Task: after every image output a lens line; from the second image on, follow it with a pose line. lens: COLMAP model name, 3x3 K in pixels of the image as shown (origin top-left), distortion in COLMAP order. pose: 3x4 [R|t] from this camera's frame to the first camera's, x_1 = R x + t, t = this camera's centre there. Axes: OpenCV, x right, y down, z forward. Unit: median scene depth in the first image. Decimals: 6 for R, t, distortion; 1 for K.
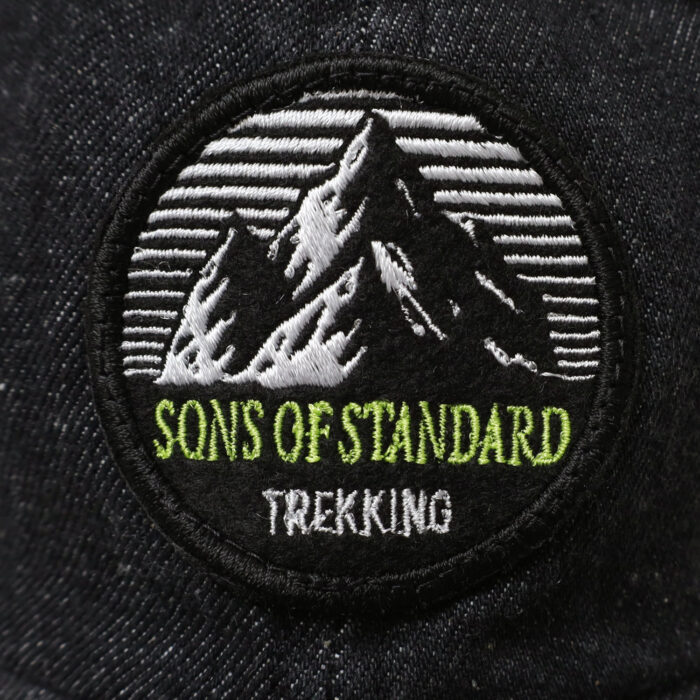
lens RADIAL K [[1086.8, 0, 351.1], [0, 1086.8, 377.5], [0, 0, 1]] dist [0.045943, 0.000000]
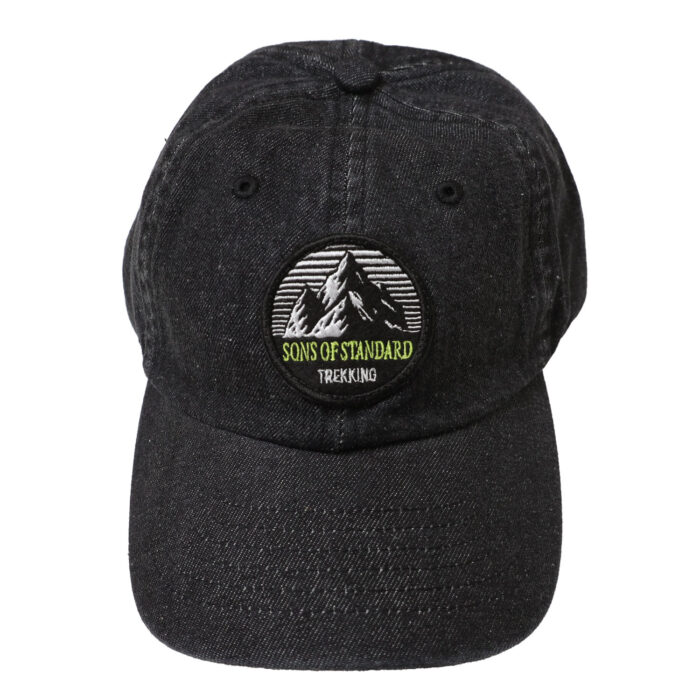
lens RADIAL K [[1086.8, 0, 352.1], [0, 1086.8, 350.4], [0, 0, 1]] dist [0.045943, 0.000000]
pose [[0.997619, -0.034106, 0.059943, -0.169555], [0.031158, 0.998291, 0.049435, -0.109122], [-0.061526, -0.047449, 0.996977, -2.206056]]
